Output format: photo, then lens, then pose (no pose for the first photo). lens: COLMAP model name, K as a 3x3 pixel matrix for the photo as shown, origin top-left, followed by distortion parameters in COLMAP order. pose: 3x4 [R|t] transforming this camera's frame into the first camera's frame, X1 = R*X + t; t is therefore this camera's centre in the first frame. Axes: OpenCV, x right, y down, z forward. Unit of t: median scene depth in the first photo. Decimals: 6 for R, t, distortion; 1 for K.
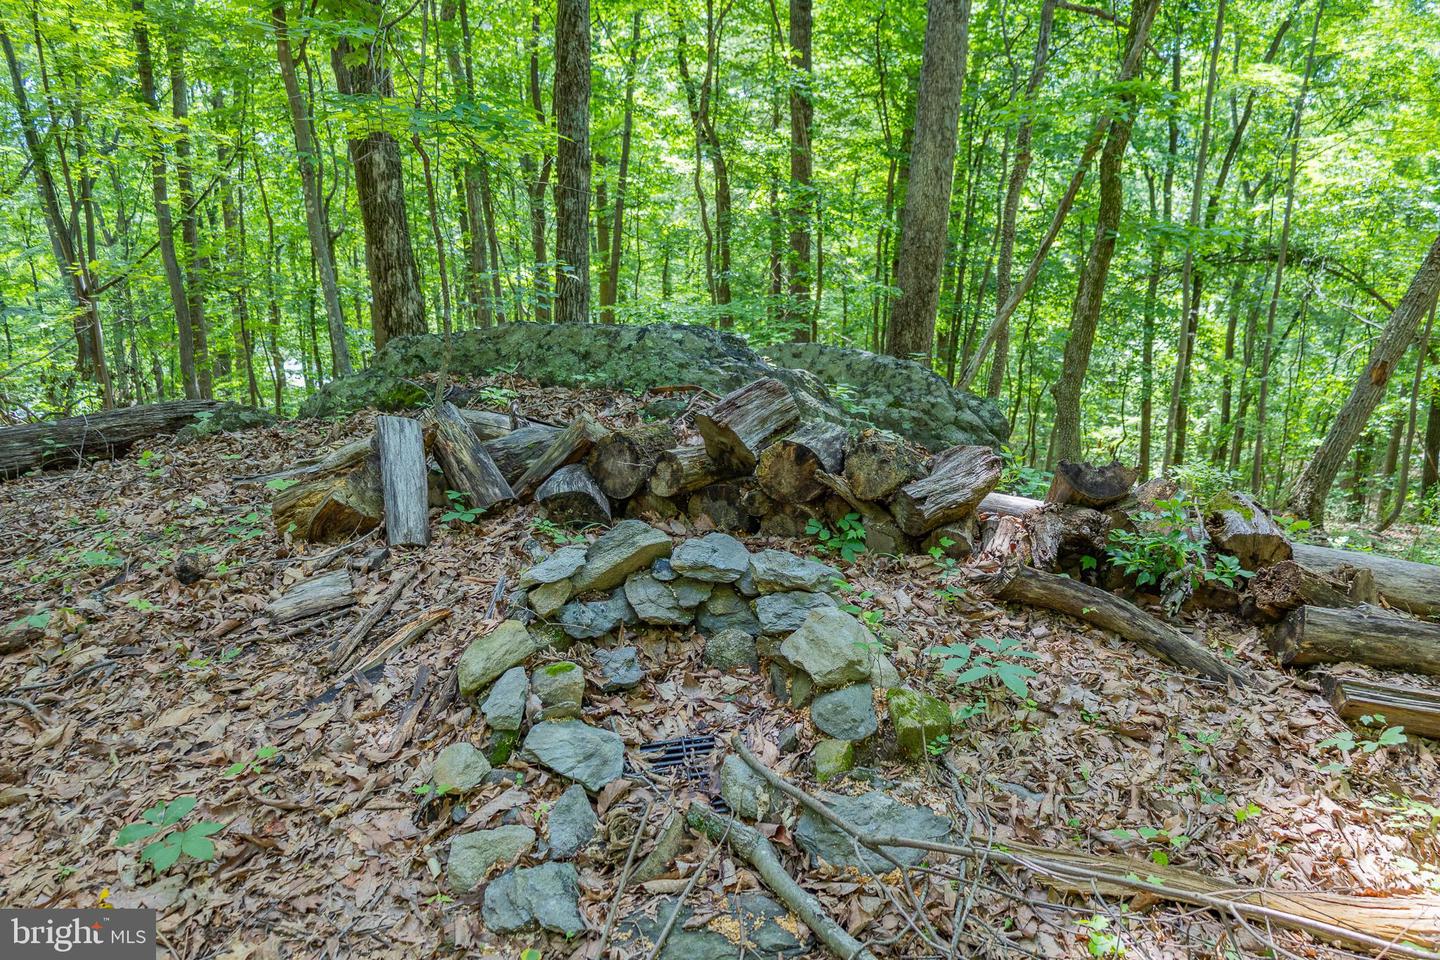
lens RADIAL K [[985.6, 0, 718.5], [0, 985.6, 520.1], [0, 0, 1]] dist [0.003782, 0.001636]
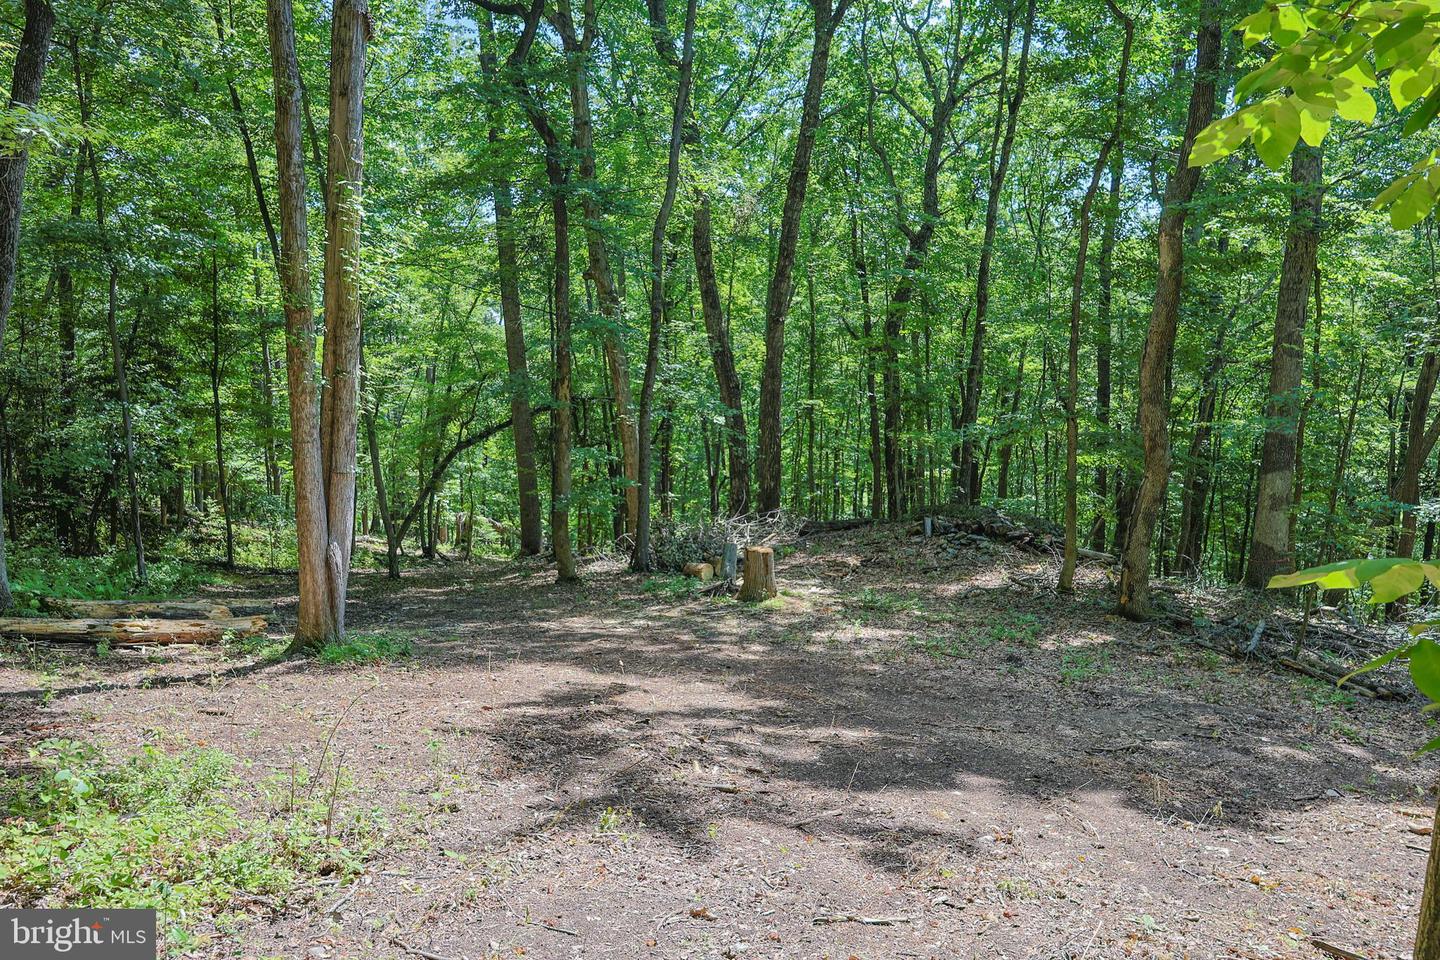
lens RADIAL K [[1018.2, 0, 721.2], [0, 1018.2, 453.7], [0, 0, 1]] dist [-0.000316, 0.000166]
pose [[0.921313, 0.030460, -0.387627, 1.117841], [-0.123611, 0.968152, -0.217721, 1.237735], [0.368650, 0.248504, 0.895736, -6.233679]]
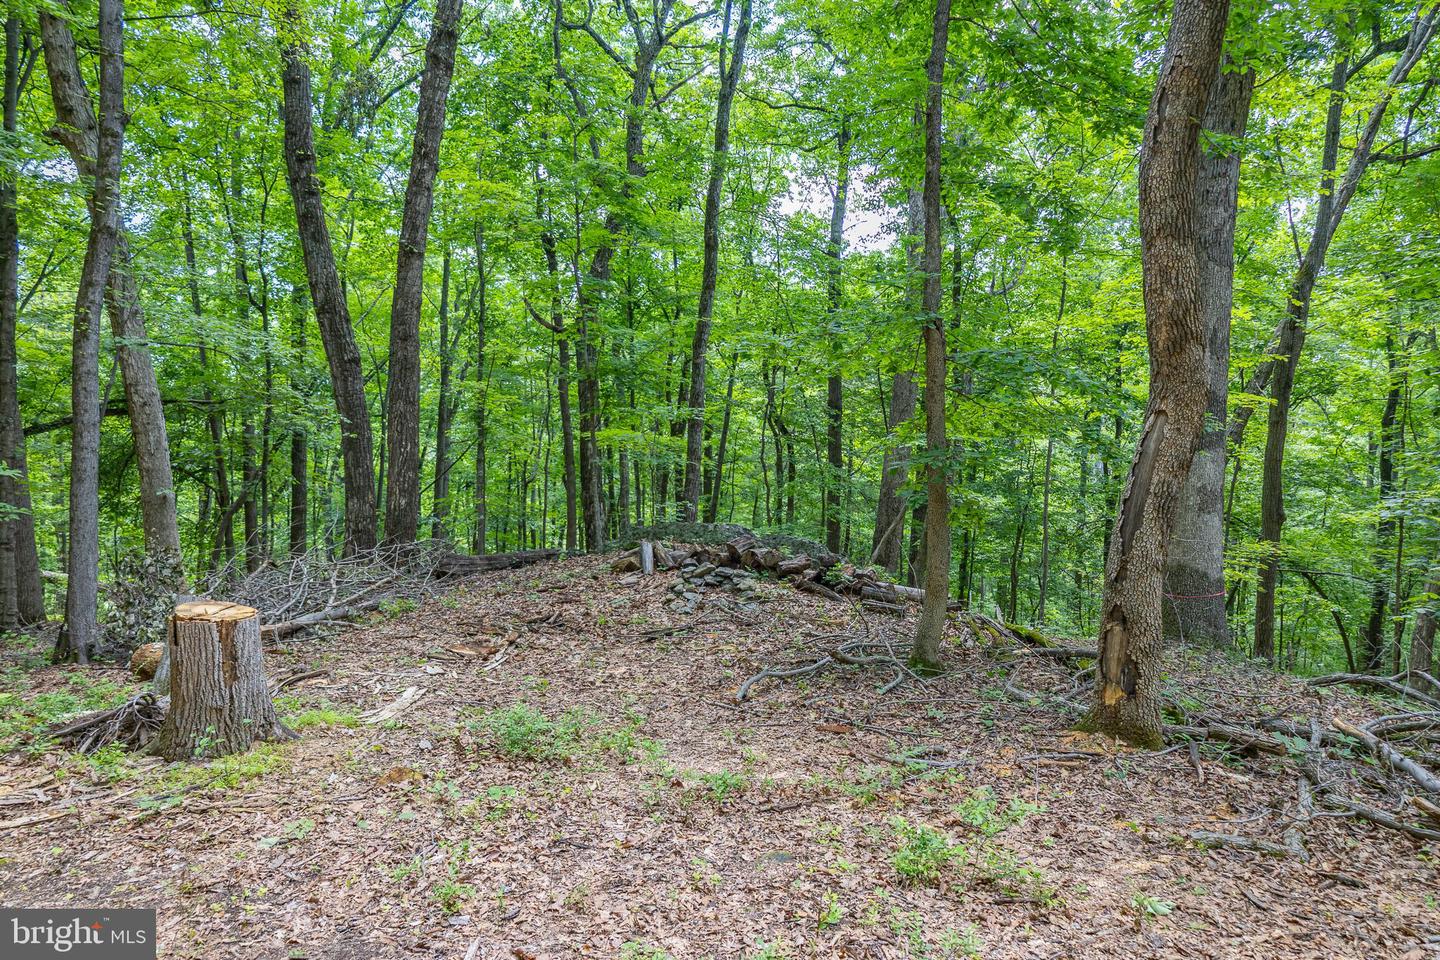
lens RADIAL K [[985.6, 0, 718.5], [0, 985.6, 520.1], [0, 0, 1]] dist [0.003782, 0.001636]
pose [[0.994300, 0.024439, -0.103777, 0.380689], [-0.047676, 0.972549, -0.227761, 0.745099], [0.095362, 0.231411, 0.968171, -2.996080]]
